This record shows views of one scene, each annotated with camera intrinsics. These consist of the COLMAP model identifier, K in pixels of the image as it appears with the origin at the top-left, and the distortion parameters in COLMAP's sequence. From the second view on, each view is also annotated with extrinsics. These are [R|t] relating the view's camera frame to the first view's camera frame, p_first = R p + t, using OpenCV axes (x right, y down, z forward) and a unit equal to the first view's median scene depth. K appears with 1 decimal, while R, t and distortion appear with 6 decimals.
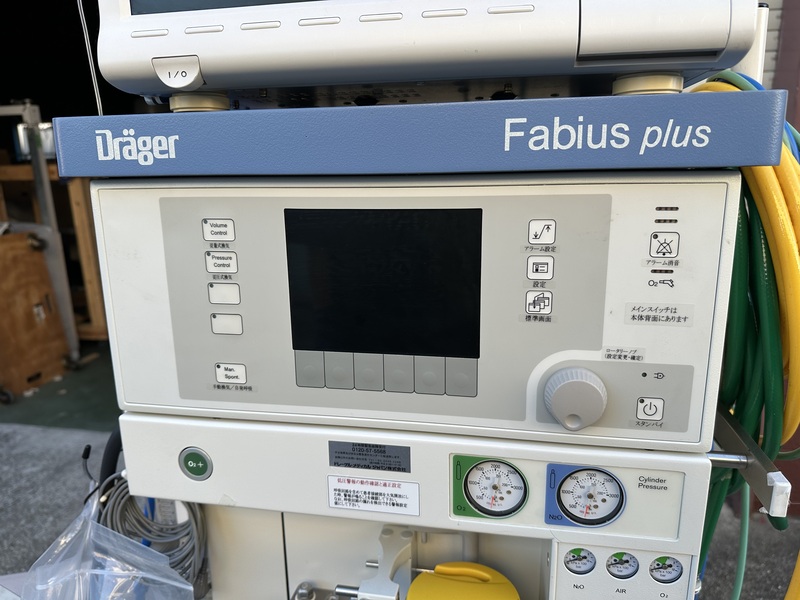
lens RADIAL K [[571.5, 0, 400.4], [0, 571.5, 286.1], [0, 0, 1]] dist [0.017767, -0.027554]
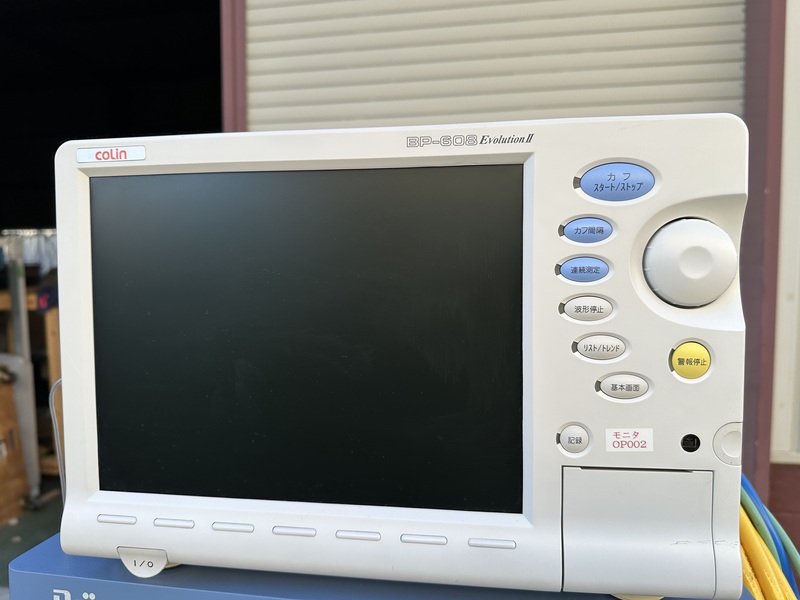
lens RADIAL K [[567.3, 0, 400.0], [0, 567.3, 300.0], [0, 0, 1]] dist [0.028231, -0.037619]
pose [[0.999339, 0.012919, 0.033991, -0.001832], [-0.007476, 0.987783, -0.155655, -0.576047], [-0.035587, 0.155298, 0.987227, -0.014087]]
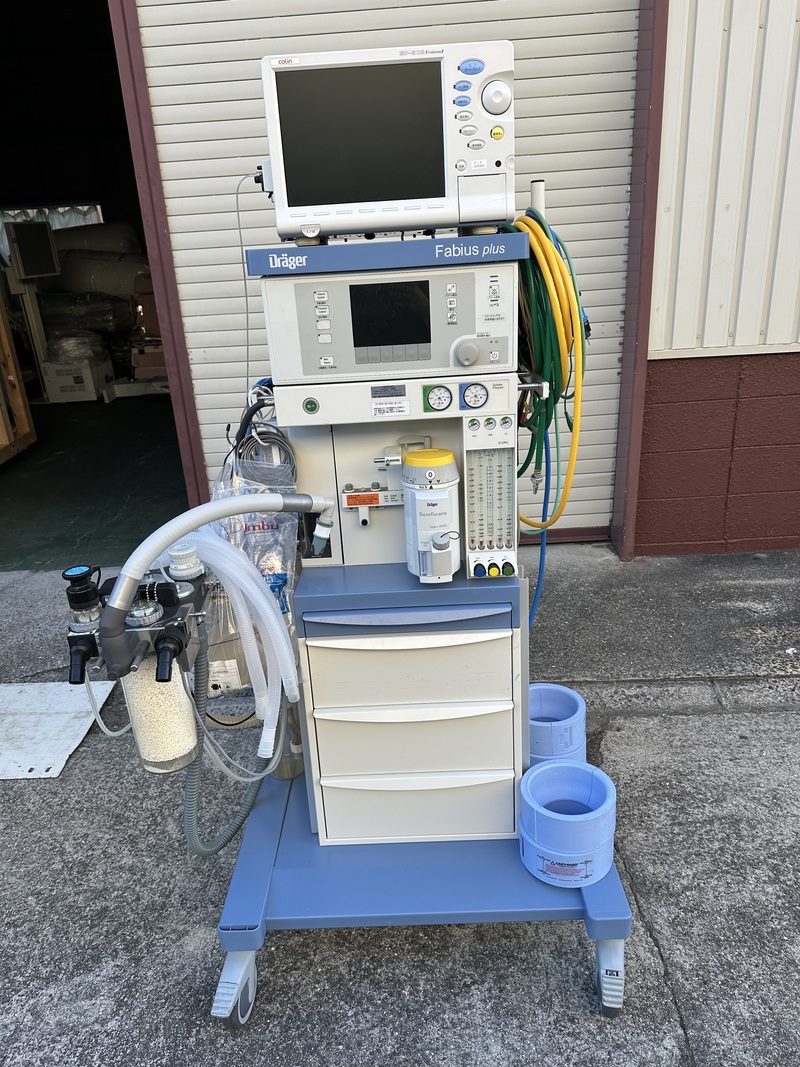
lens RADIAL K [[756.6, 0, 397.8], [0, 756.6, 539.4], [0, 0, 1]] dist [0.028231, -0.037619]
pose [[0.978791, -0.105271, 0.175743, -0.665887], [0.080995, 0.986831, 0.140016, 0.490082], [-0.188168, -0.122812, 0.974428, -2.288268]]
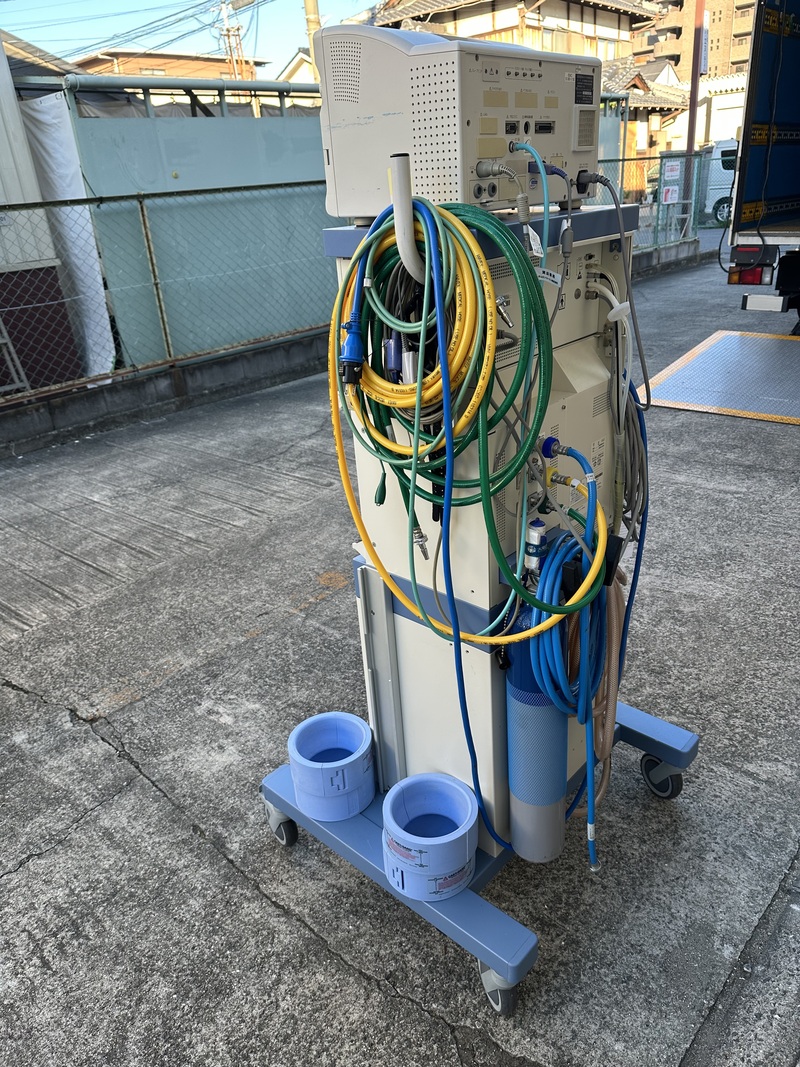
lens RADIAL K [[756.6, 0, 397.8], [0, 756.6, 539.4], [0, 0, 1]] dist [0.028231, -0.037619]
pose [[-0.509973, 0.416363, -0.752708, 3.202531], [-0.100616, 0.840168, 0.532911, -0.887774], [0.854286, 0.347505, -0.386570, 2.655839]]
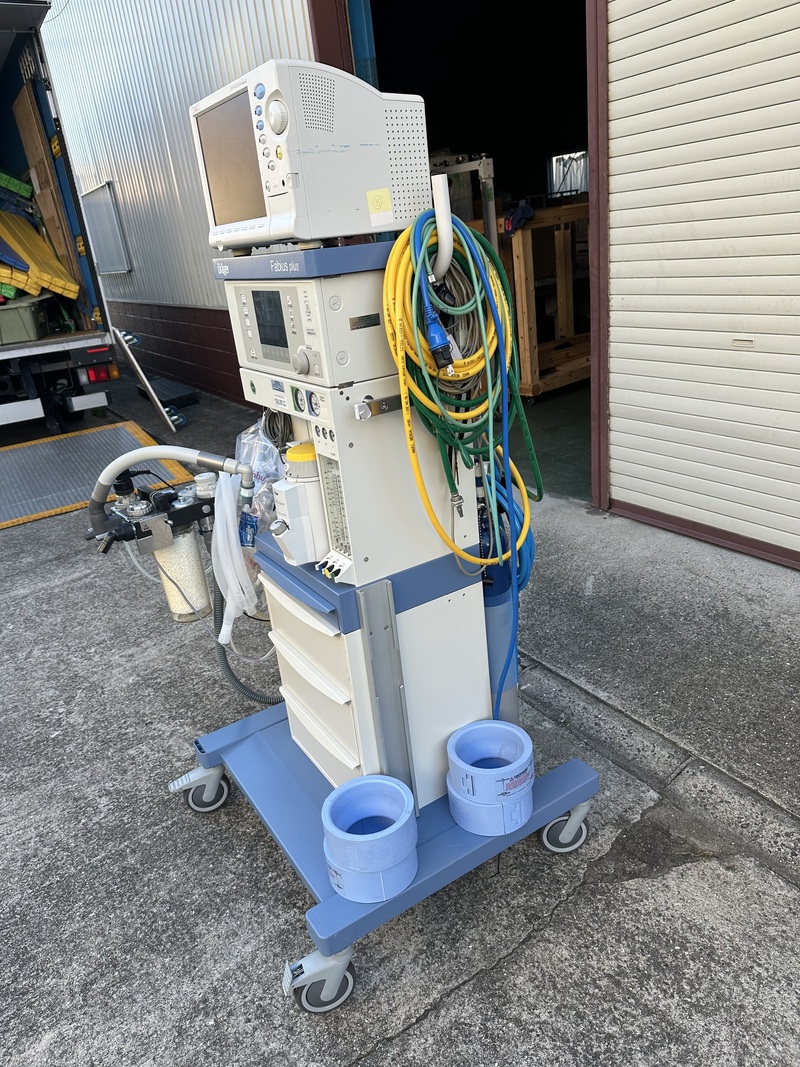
lens RADIAL K [[762.2, 0, 401.7], [0, 762.2, 536.3], [0, 0, 1]] dist [0.017767, -0.027554]
pose [[0.698835, 0.213706, -0.682612, 3.131411], [-0.056903, 0.967910, 0.244769, 0.070012], [0.713016, -0.132211, 0.688570, -1.229310]]
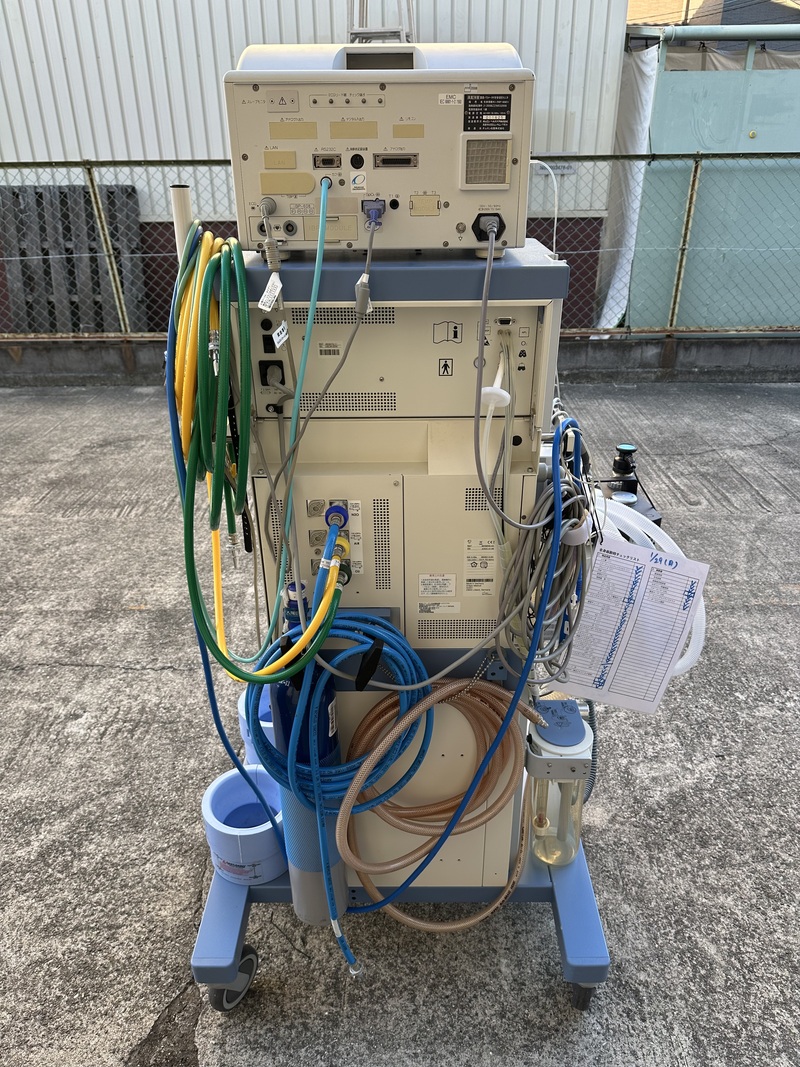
lens RADIAL K [[753.1, 0, 399.5], [0, 753.1, 536.7], [0, 0, 1]] dist [0.015854, -0.023109]
pose [[-0.979438, 0.116805, -0.164490, 0.605204], [-0.012919, 0.777357, 0.628926, -1.308134], [0.201329, 0.618120, -0.759865, 4.069941]]
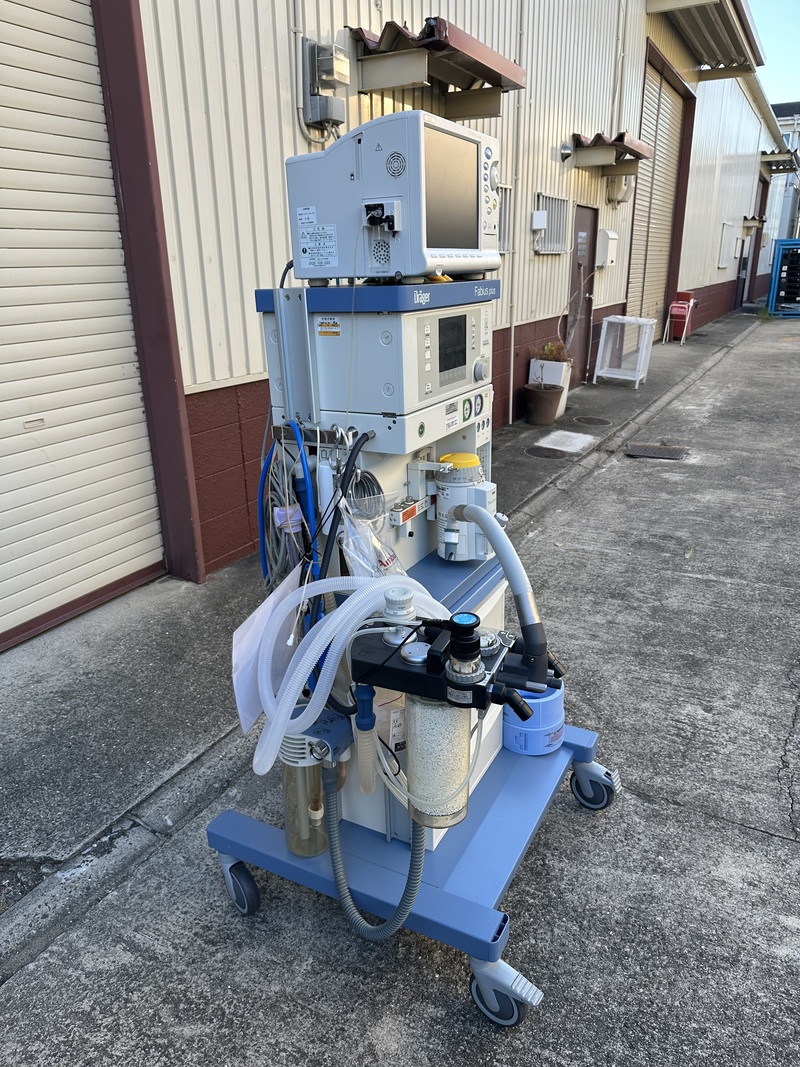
lens RADIAL K [[753.5, 0, 408.1], [0, 753.5, 537.5], [0, 0, 1]] dist [0.056157, -0.067492]
pose [[0.267613, -0.310603, 0.912090, -3.884479], [0.220182, 0.941283, 0.255942, -0.109488], [-0.938032, 0.132332, 0.320288, 0.093865]]
